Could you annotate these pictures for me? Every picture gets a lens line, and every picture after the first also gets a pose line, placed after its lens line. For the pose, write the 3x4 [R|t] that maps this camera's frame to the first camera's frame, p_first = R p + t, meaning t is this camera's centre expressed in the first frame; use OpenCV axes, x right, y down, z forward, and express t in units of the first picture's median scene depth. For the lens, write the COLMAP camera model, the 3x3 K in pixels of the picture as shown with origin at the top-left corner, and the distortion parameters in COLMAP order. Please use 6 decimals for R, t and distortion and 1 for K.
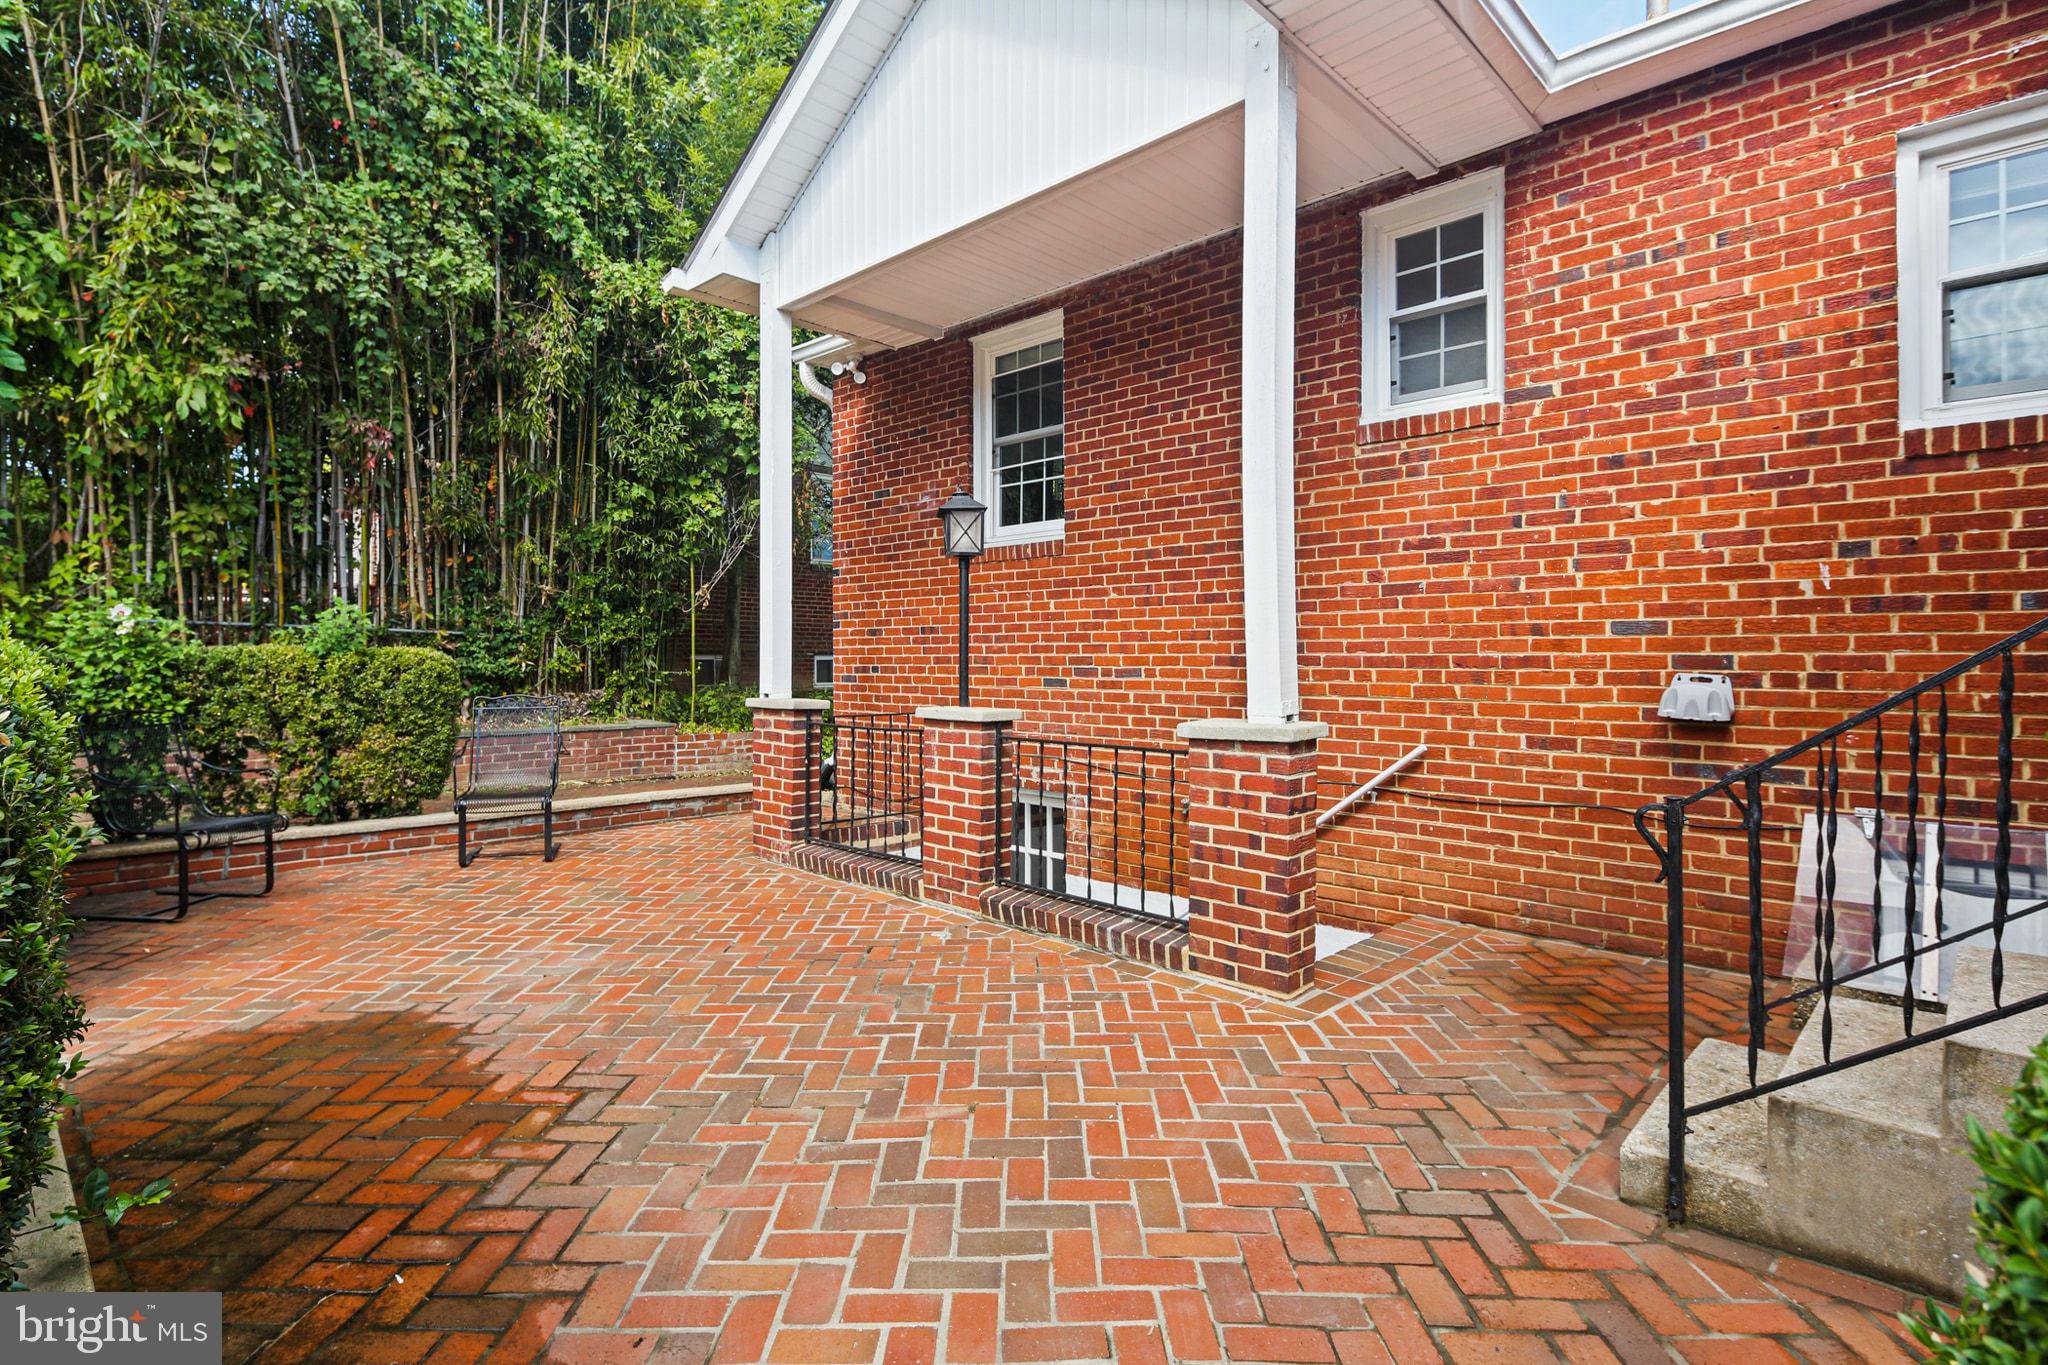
lens RADIAL K [[999.5, 0, 1023.2], [0, 999.5, 665.0], [0, 0, 1]] dist [0.003451, -0.000732]
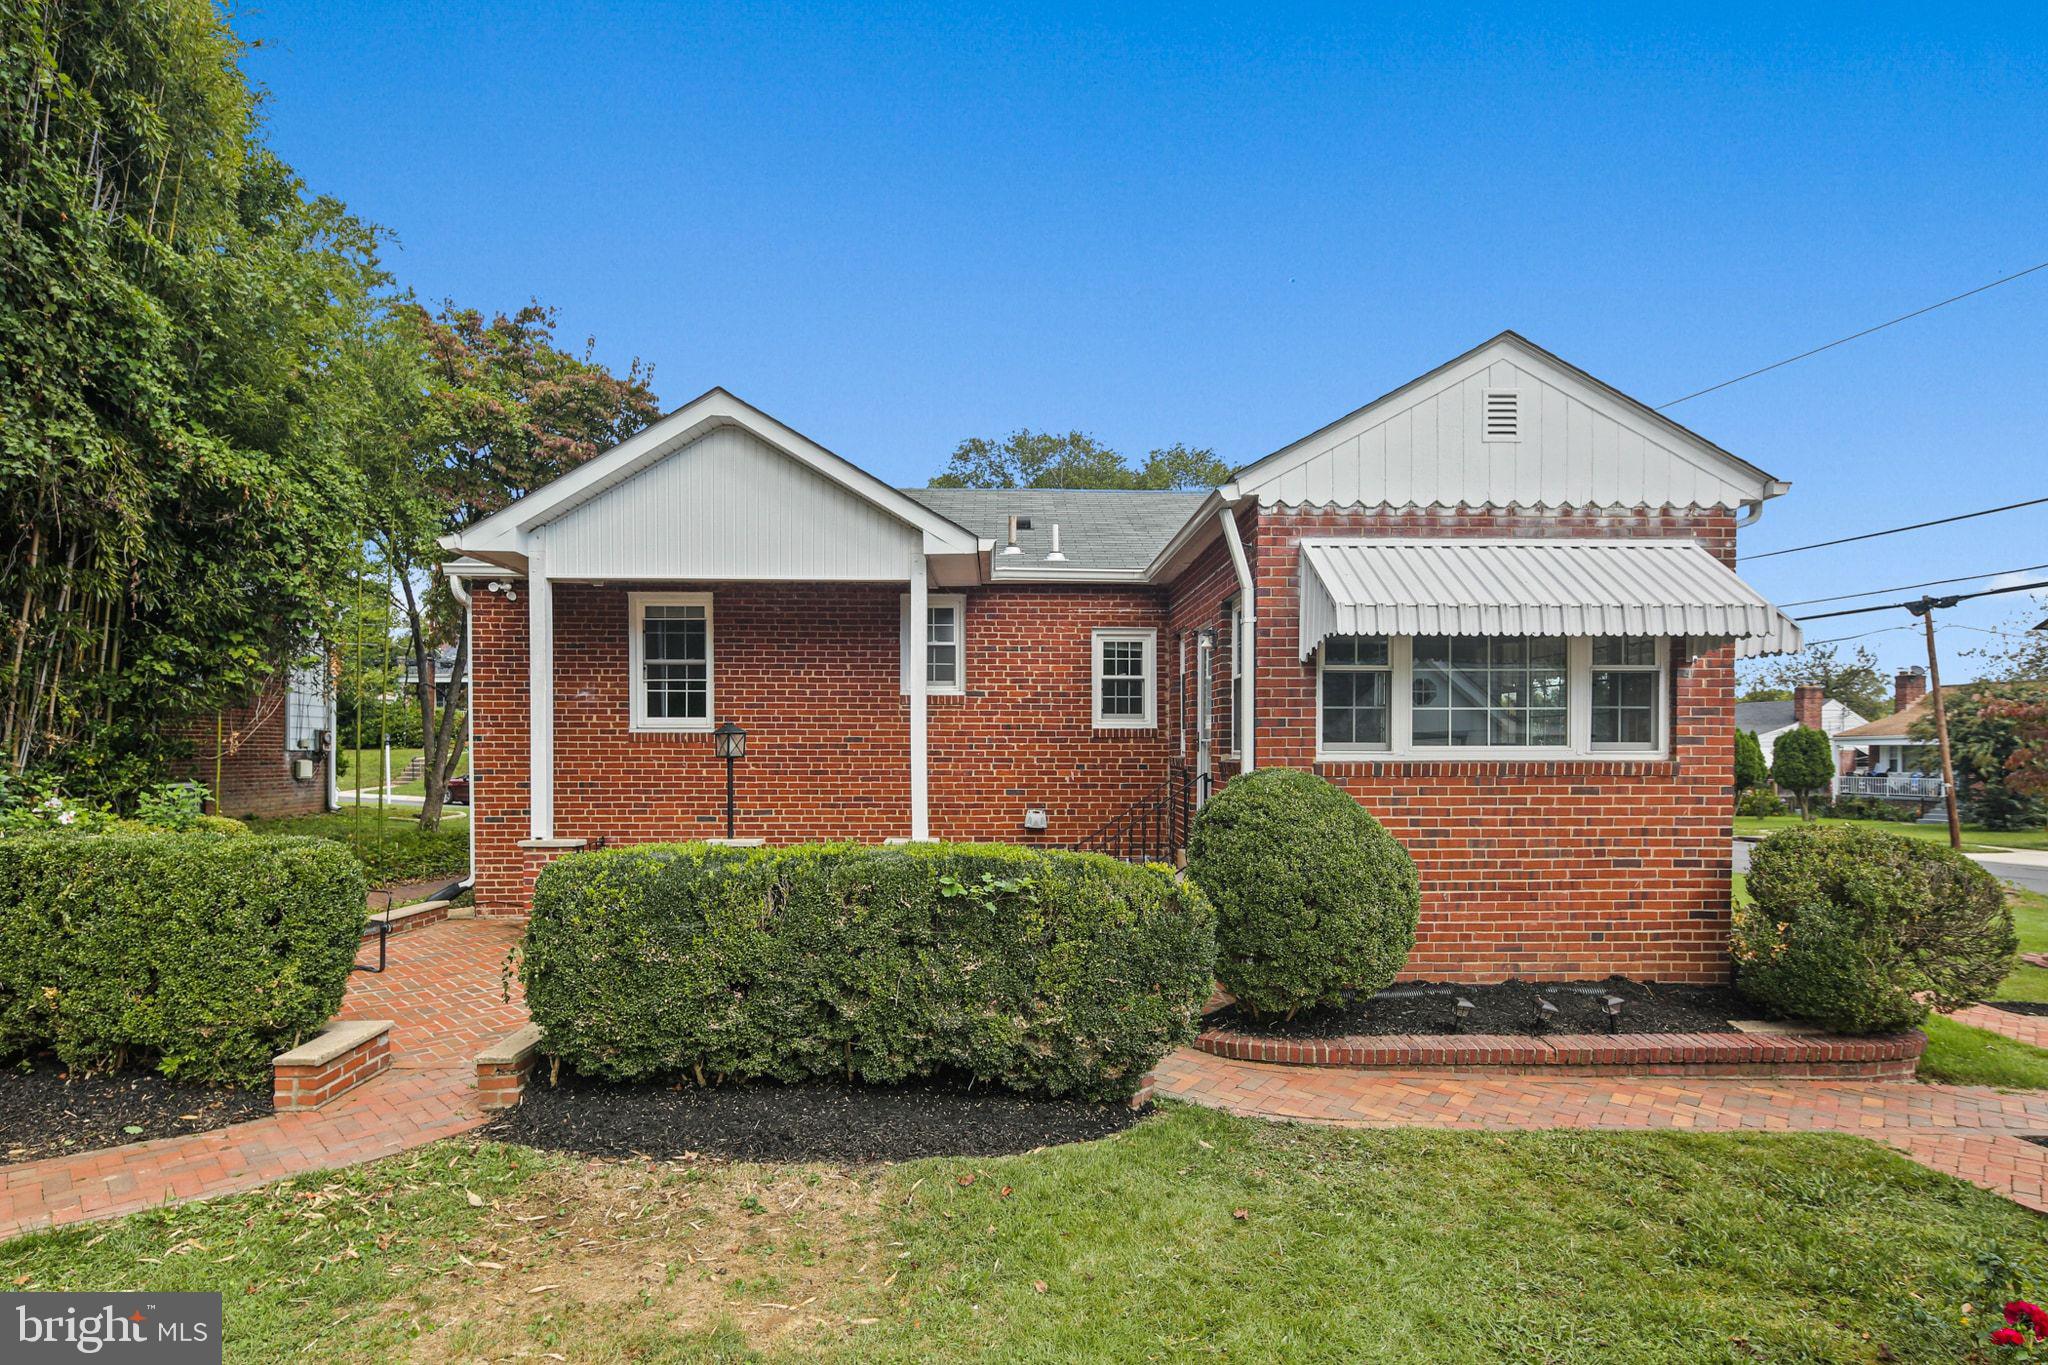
lens RADIAL K [[999.5, 0, 1014.5], [0, 999.5, 754.9], [0, 0, 1]] dist [0.003451, -0.000732]
pose [[0.709091, -0.005416, 0.705096, -0.853242], [0.004031, 0.999985, 0.003627, -0.102082], [-0.705105, 0.000270, 0.709102, -0.581768]]
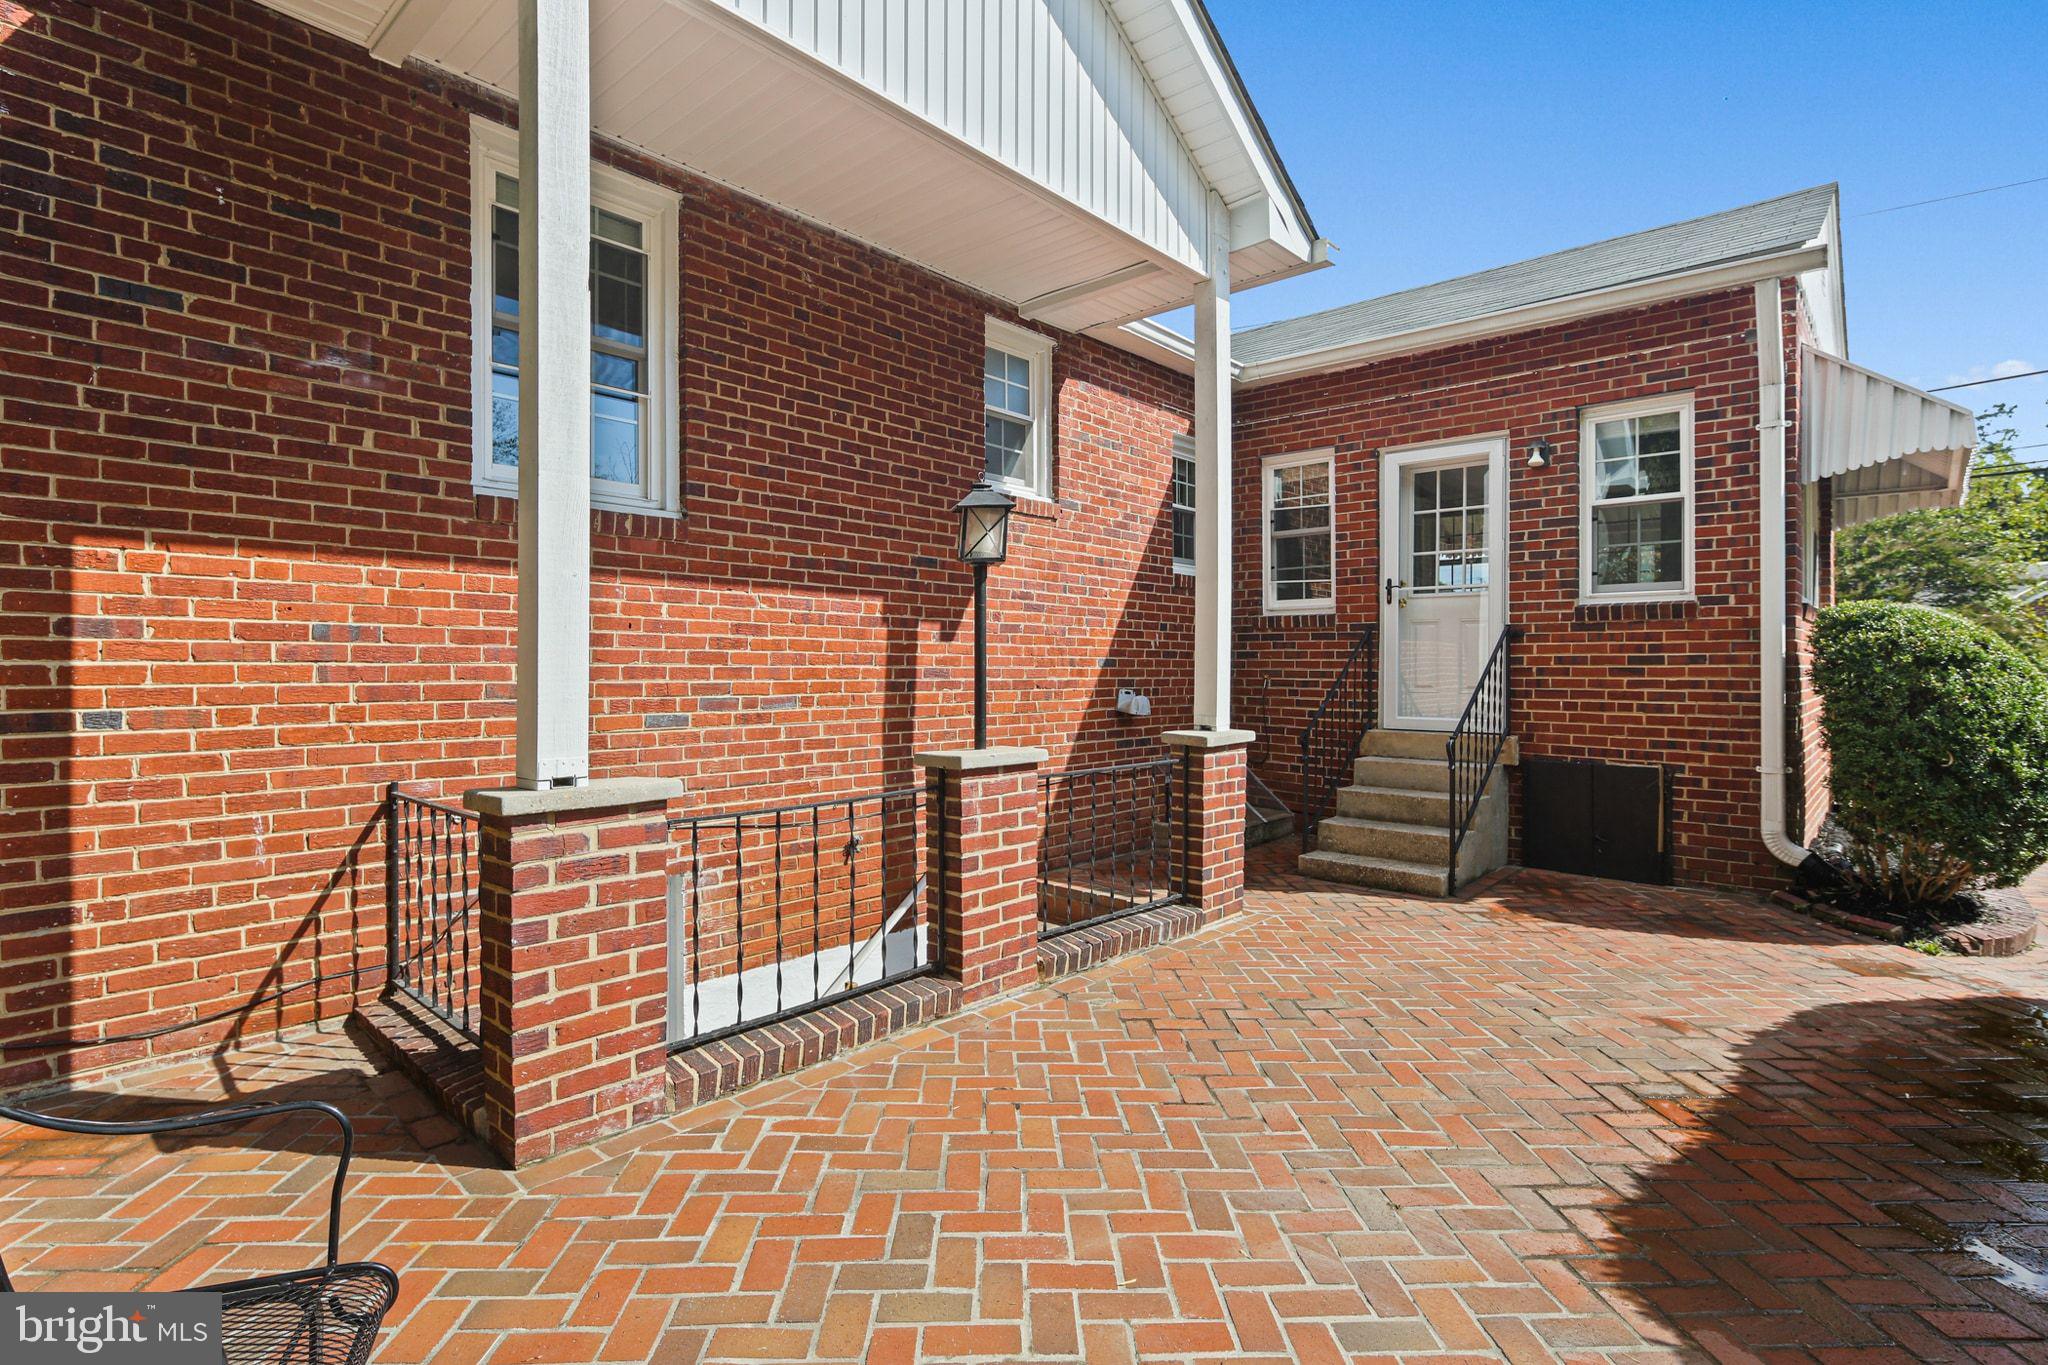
lens RADIAL K [[999.5, 0, 1019.6], [0, 999.5, 675.7], [0, 0, 1]] dist [0.003451, -0.000732]
pose [[-0.039817, -0.007494, 0.999179, -0.754665], [0.003114, 0.999966, 0.007624, -0.020841], [-0.999202, 0.003415, -0.039793, 0.867607]]
